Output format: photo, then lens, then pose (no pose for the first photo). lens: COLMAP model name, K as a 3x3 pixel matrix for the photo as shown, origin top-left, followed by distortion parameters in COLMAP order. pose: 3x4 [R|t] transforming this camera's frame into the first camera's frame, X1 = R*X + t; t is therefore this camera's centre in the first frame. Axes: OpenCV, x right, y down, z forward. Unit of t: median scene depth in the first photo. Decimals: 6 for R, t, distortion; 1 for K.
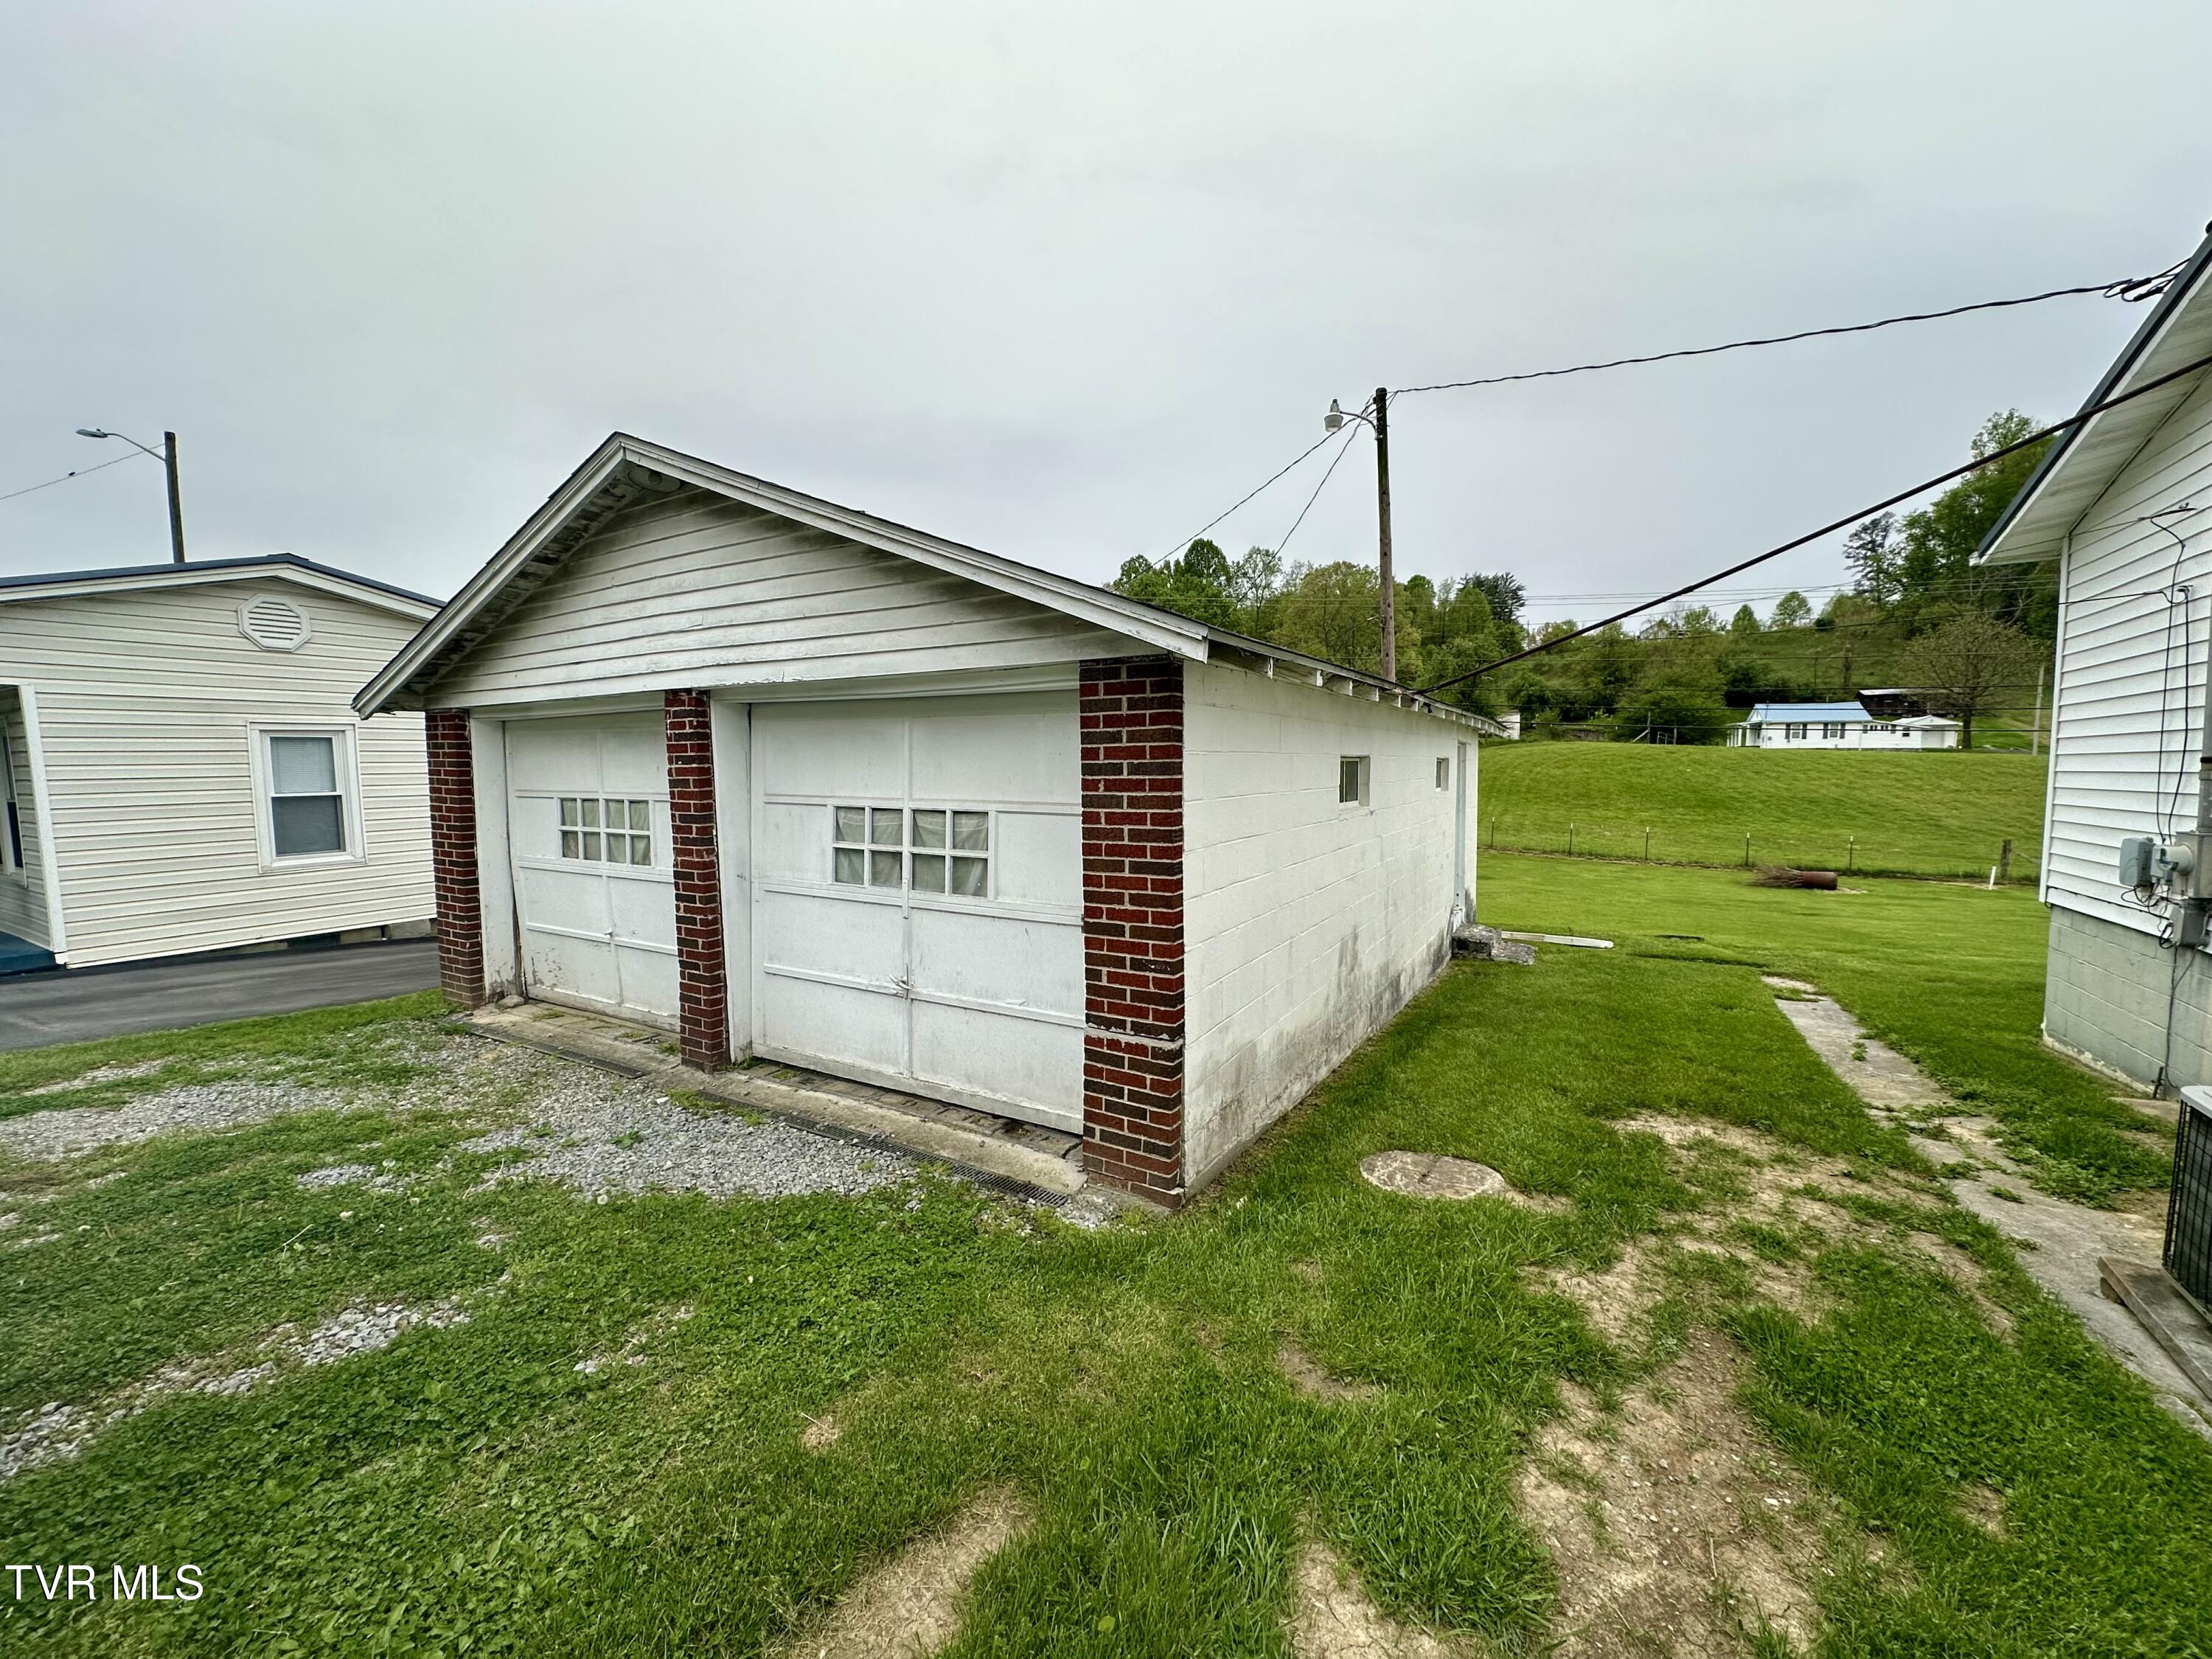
lens RADIAL K [[881.2, 0, 1106.0], [0, 881.2, 829.5], [0, 0, 1]] dist [-0.000610, -0.000042]
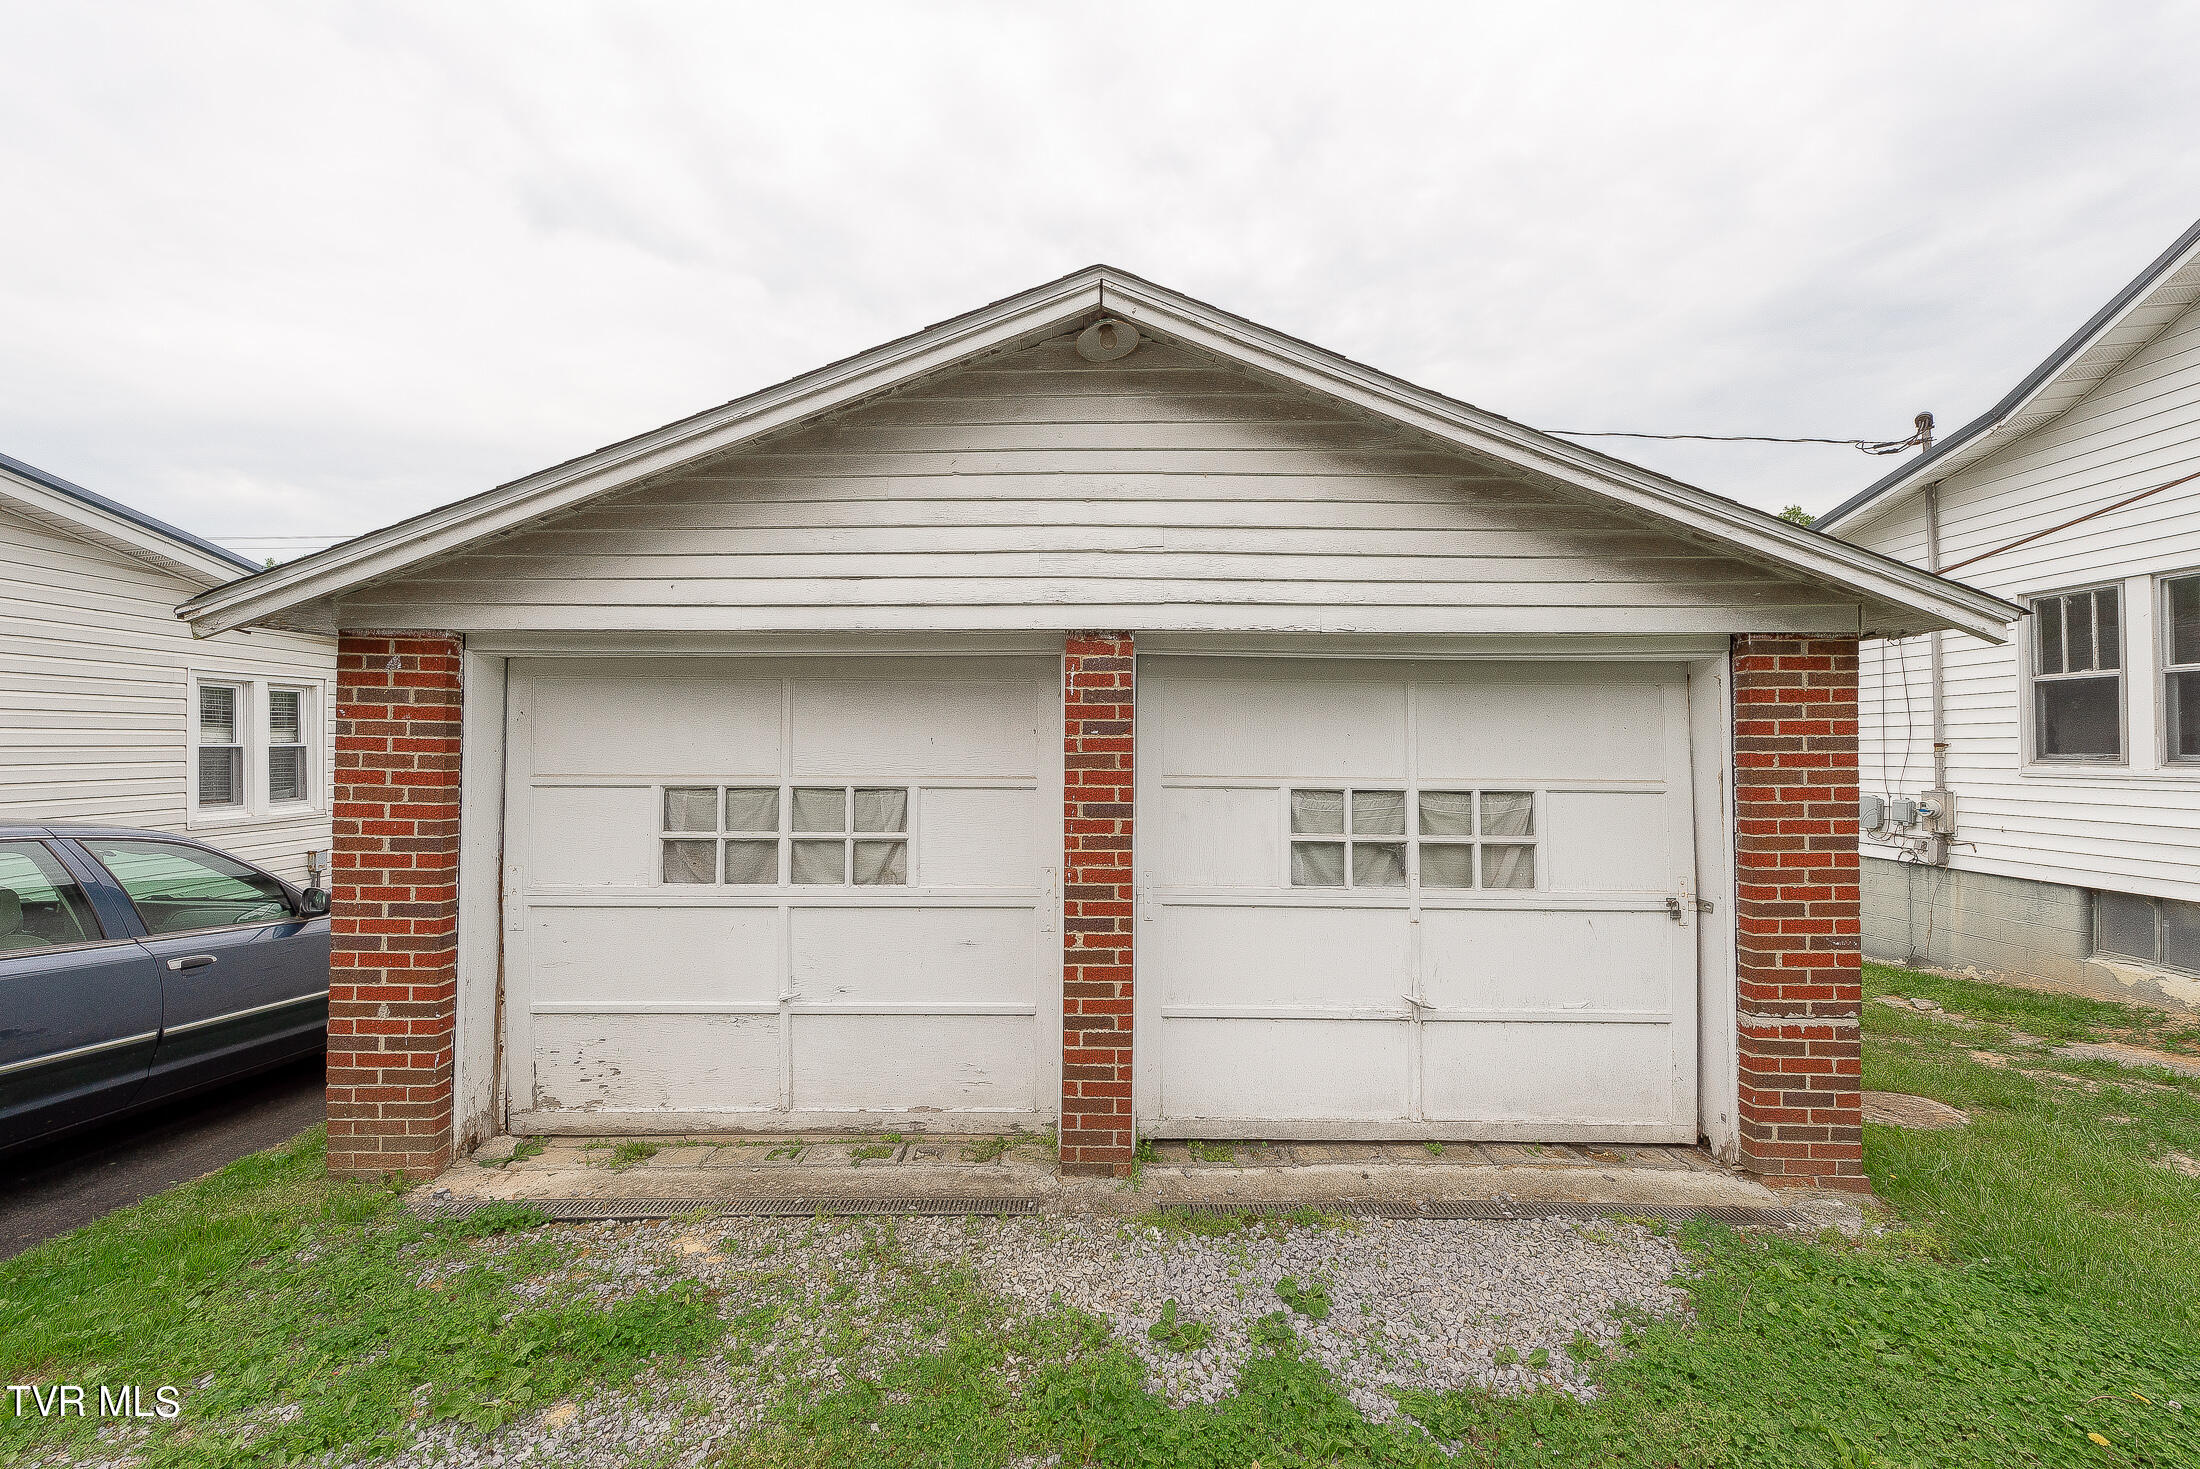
lens RADIAL K [[875.0, 0, 1092.9], [0, 875.0, 731.2], [0, 0, 1]] dist [0.011677, -0.000399]
pose [[0.863086, 0.014963, 0.504835, -0.767065], [0.030426, 0.996205, -0.081544, -0.017248], [-0.504139, 0.085740, 0.859356, 0.359488]]
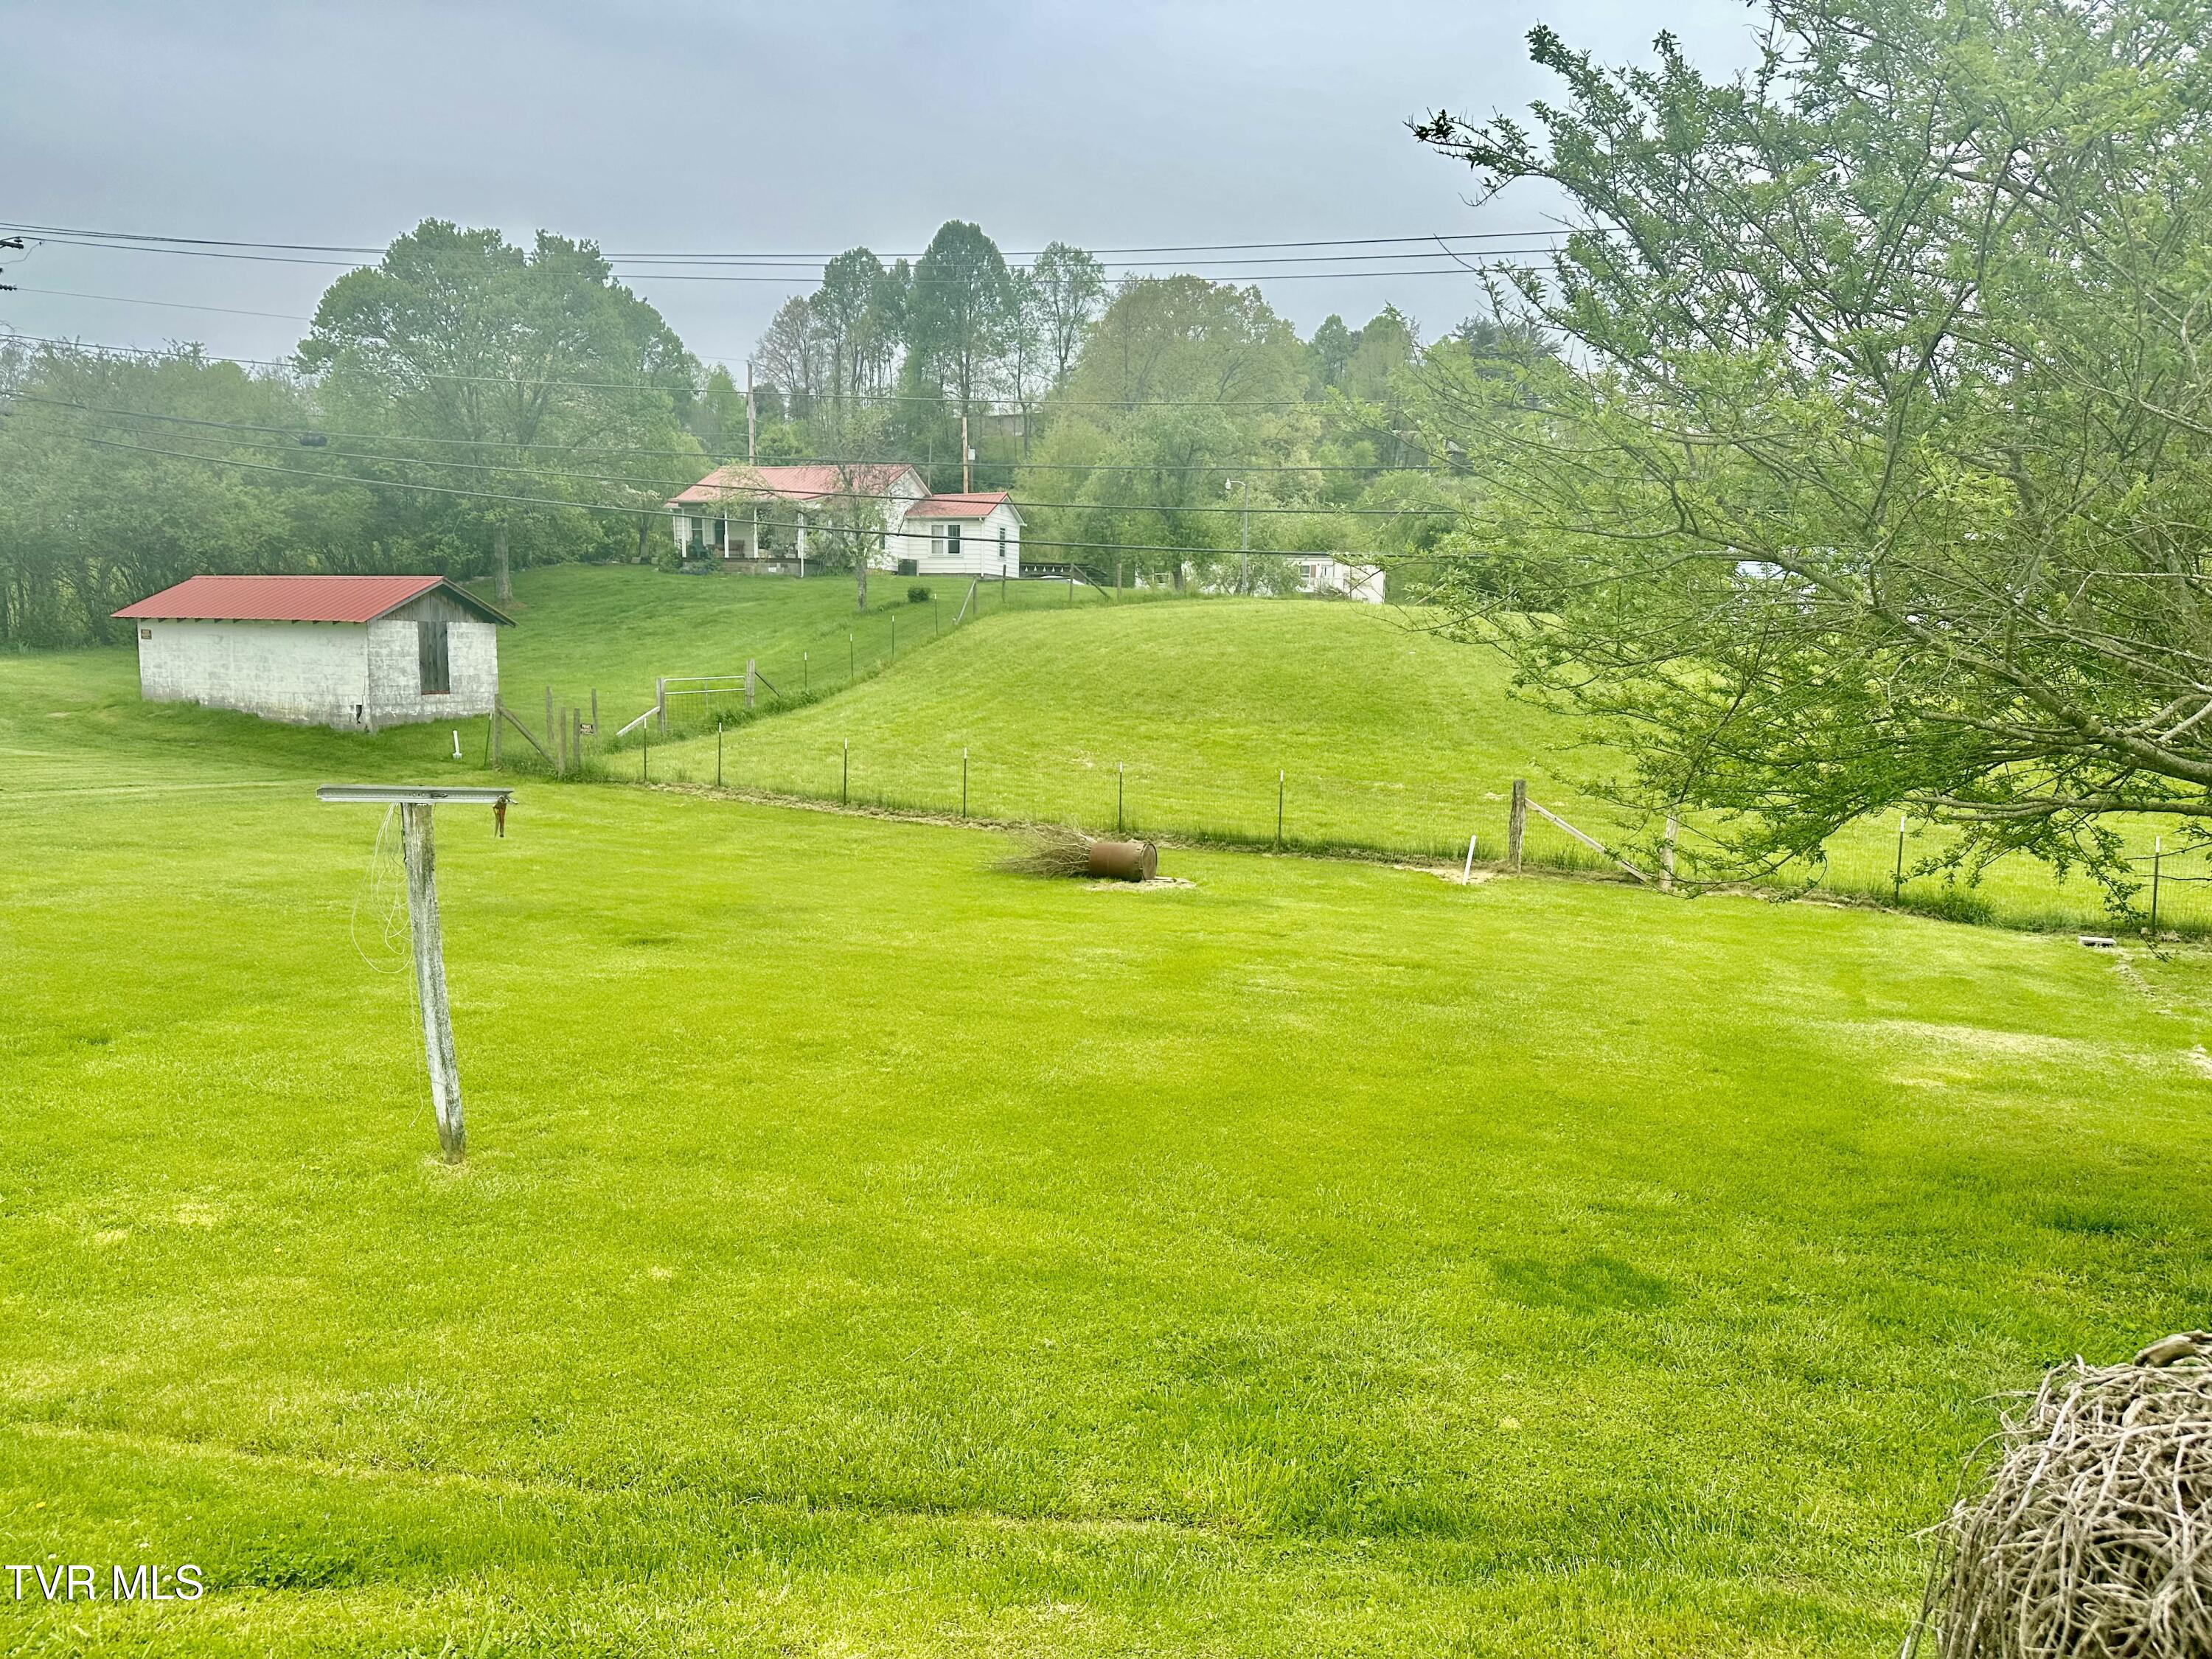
lens RADIAL K [[1538.6, 0, 1129.9], [0, 1538.6, 844.2], [0, 0, 1]] dist [0.119089, -0.167305]
pose [[0.991495, 0.007962, 0.129898, 3.526002], [-0.014429, 0.998698, 0.048923, 0.043741], [-0.129339, -0.050381, 0.990320, 0.931773]]
